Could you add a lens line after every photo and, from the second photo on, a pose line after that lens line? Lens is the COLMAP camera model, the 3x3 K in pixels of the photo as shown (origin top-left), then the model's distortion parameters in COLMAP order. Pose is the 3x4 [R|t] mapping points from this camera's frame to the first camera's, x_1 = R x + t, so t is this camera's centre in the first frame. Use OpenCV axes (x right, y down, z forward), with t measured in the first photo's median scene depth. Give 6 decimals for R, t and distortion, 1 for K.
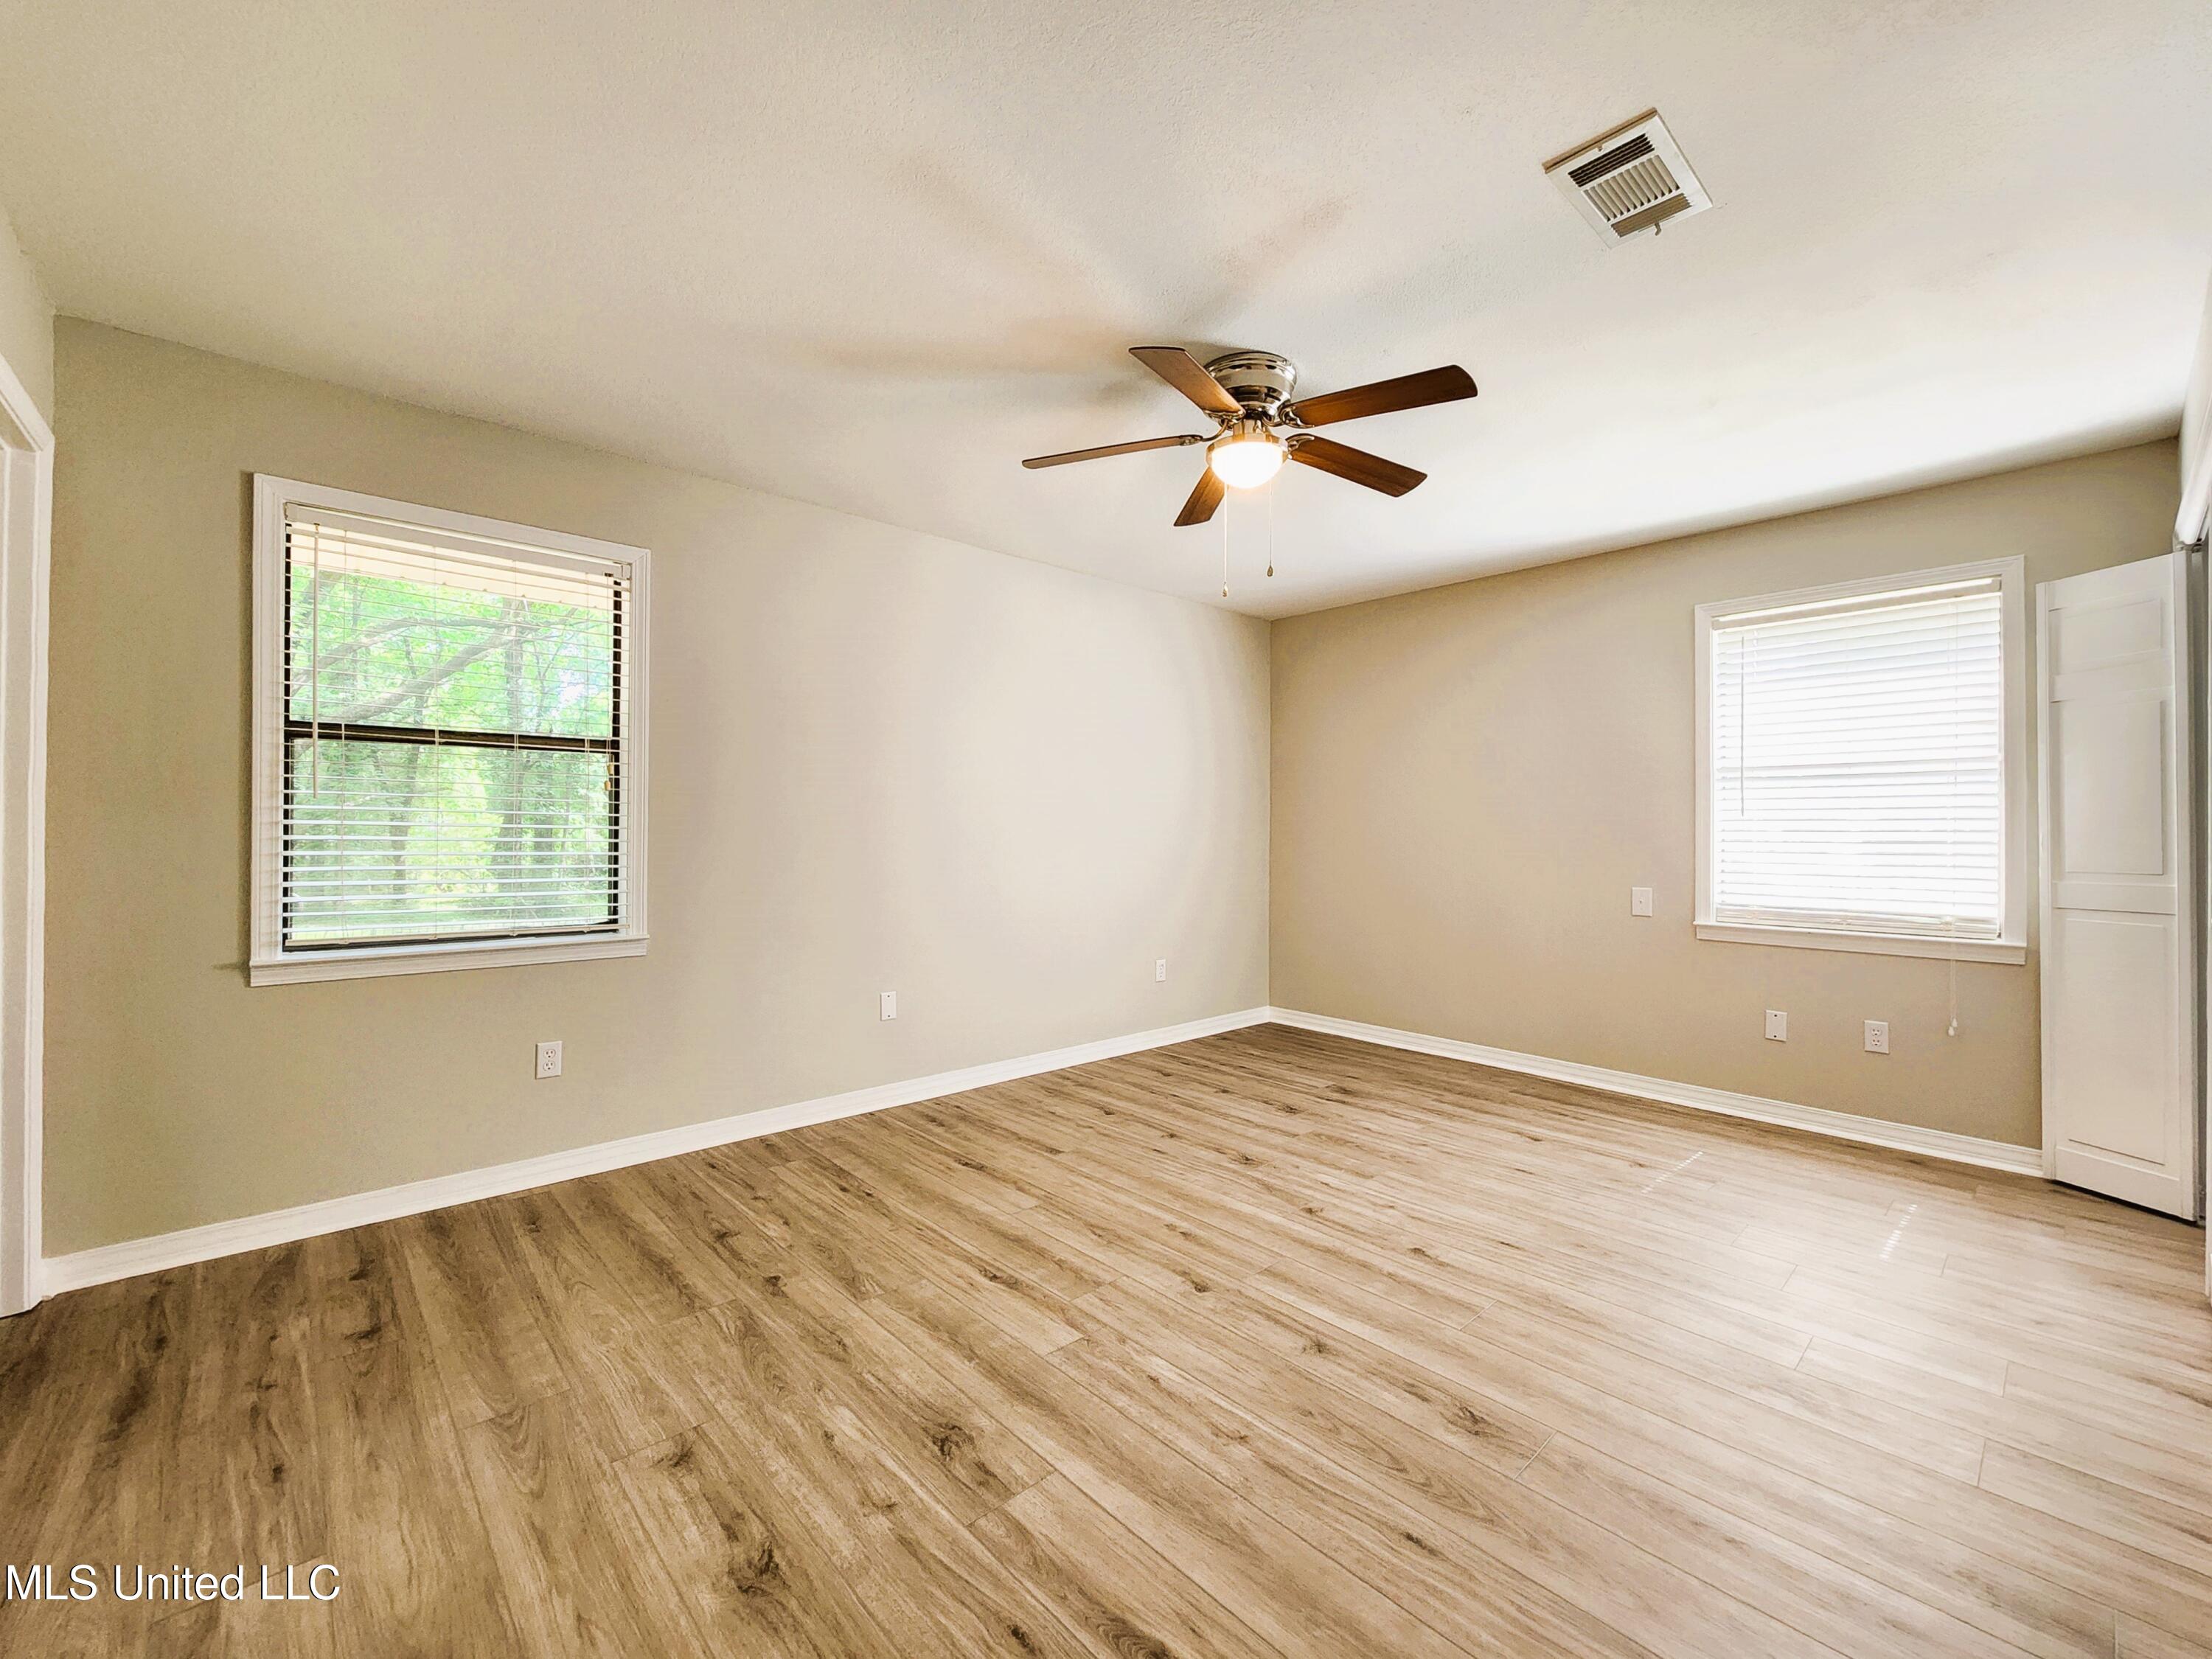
lens RADIAL K [[904.7, 0, 1116.9], [0, 904.7, 820.8], [0, 0, 1]] dist [-0.000371, -0.001180]
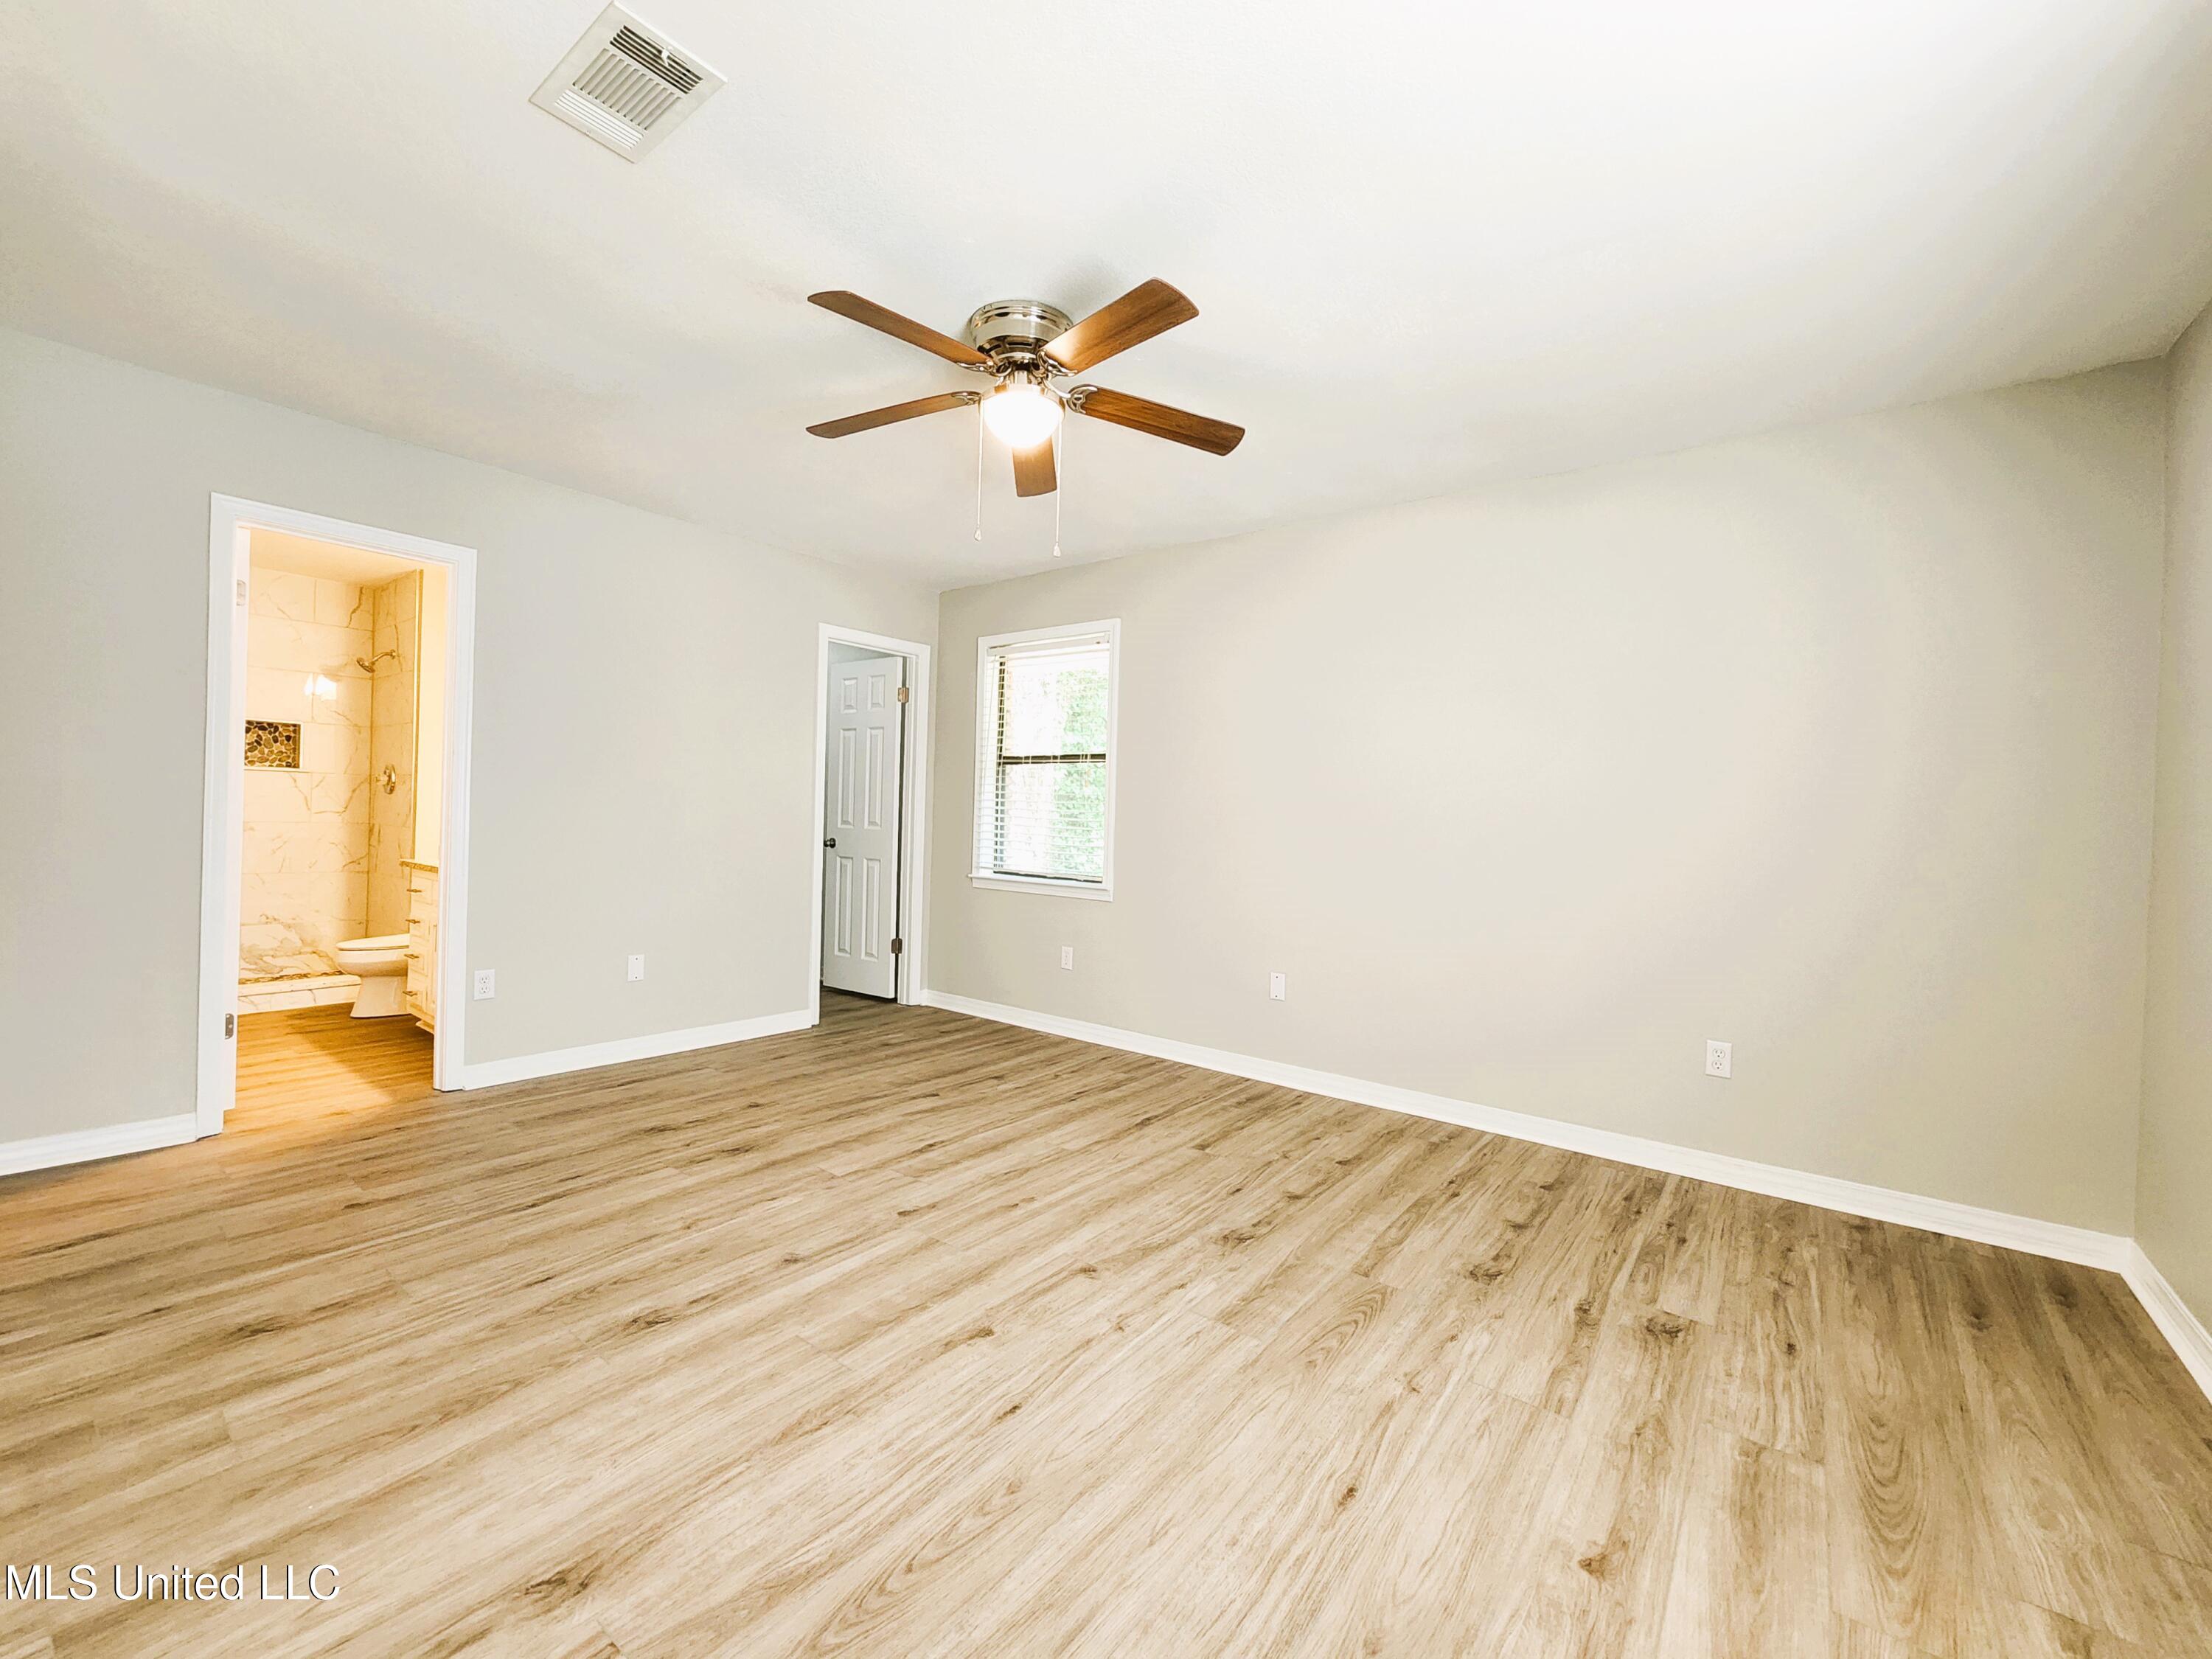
lens RADIAL K [[904.7, 0, 1116.9], [0, 904.7, 820.8], [0, 0, 1]] dist [-0.000371, -0.001180]
pose [[0.170534, 0.003151, -0.985347, 0.984344], [-0.020120, 0.999798, -0.000285, 0.024927], [0.985146, 0.019874, 0.170562, 0.848201]]
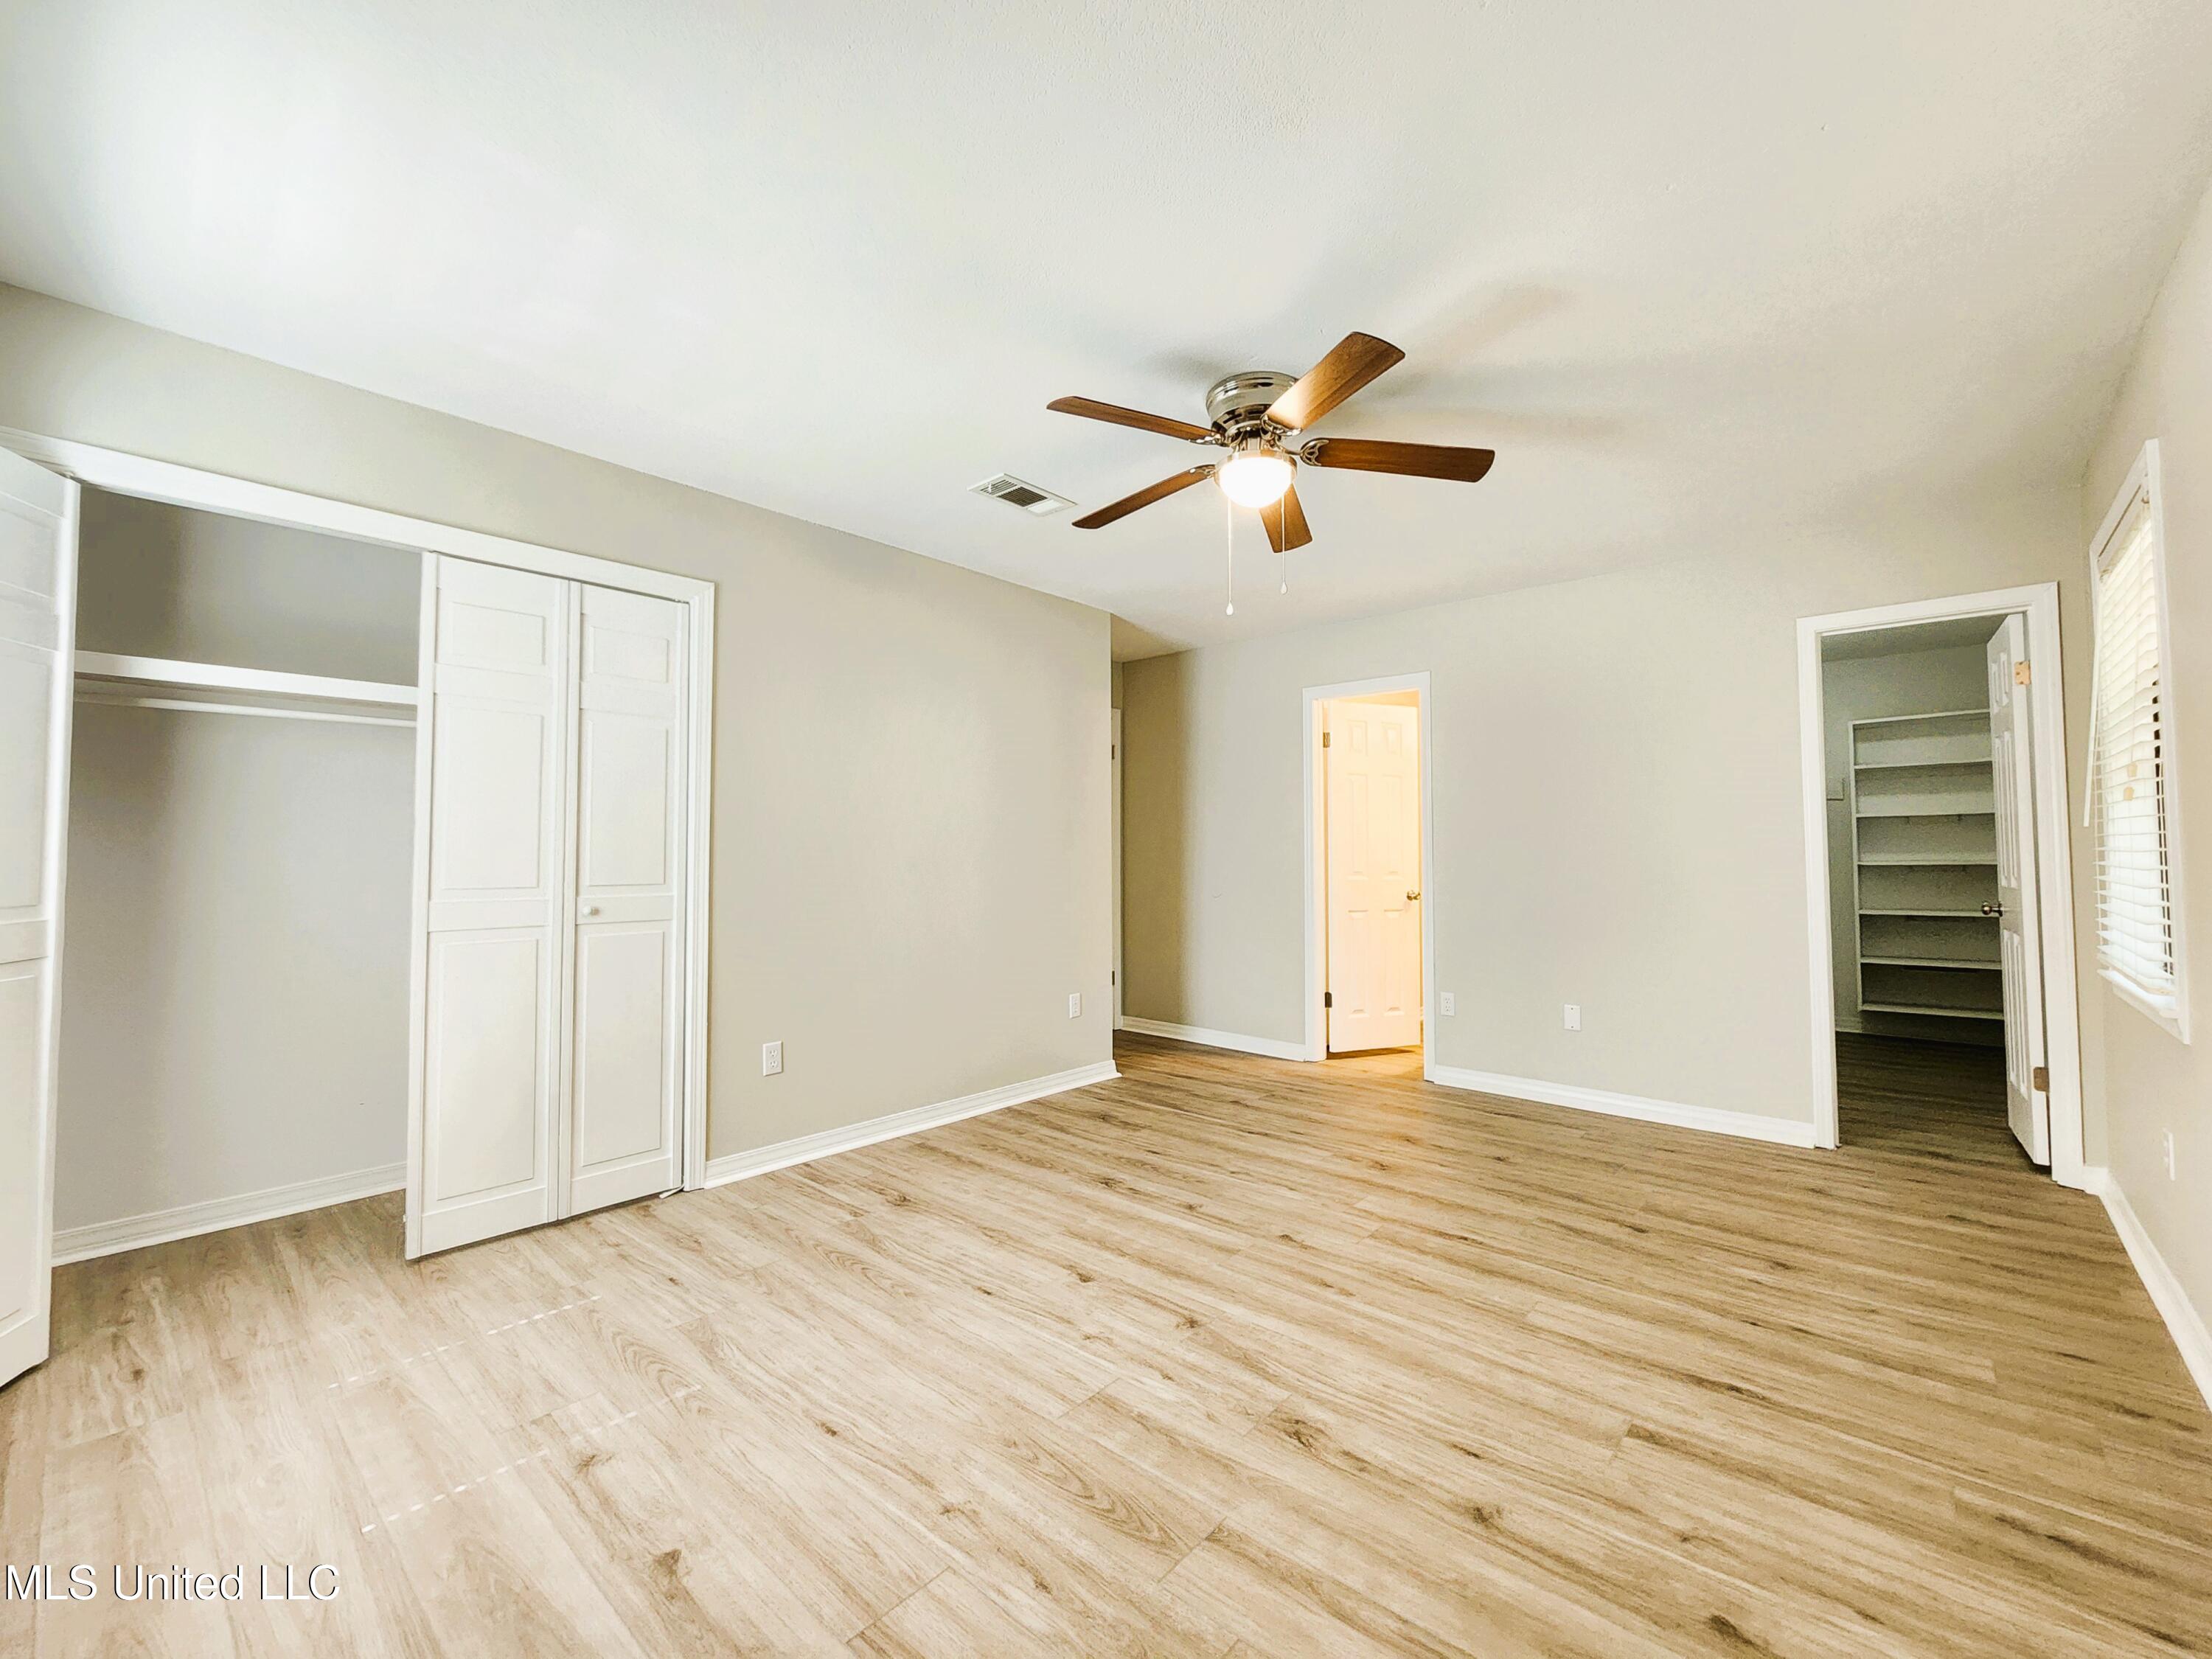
lens RADIAL K [[904.7, 0, 1116.9], [0, 904.7, 820.8], [0, 0, 1]] dist [-0.000371, -0.001180]
pose [[-0.994320, -0.008493, -0.106089, 0.356290], [-0.003339, 0.998810, -0.048664, 0.023702], [0.106376, -0.048034, -0.993165, 1.749211]]
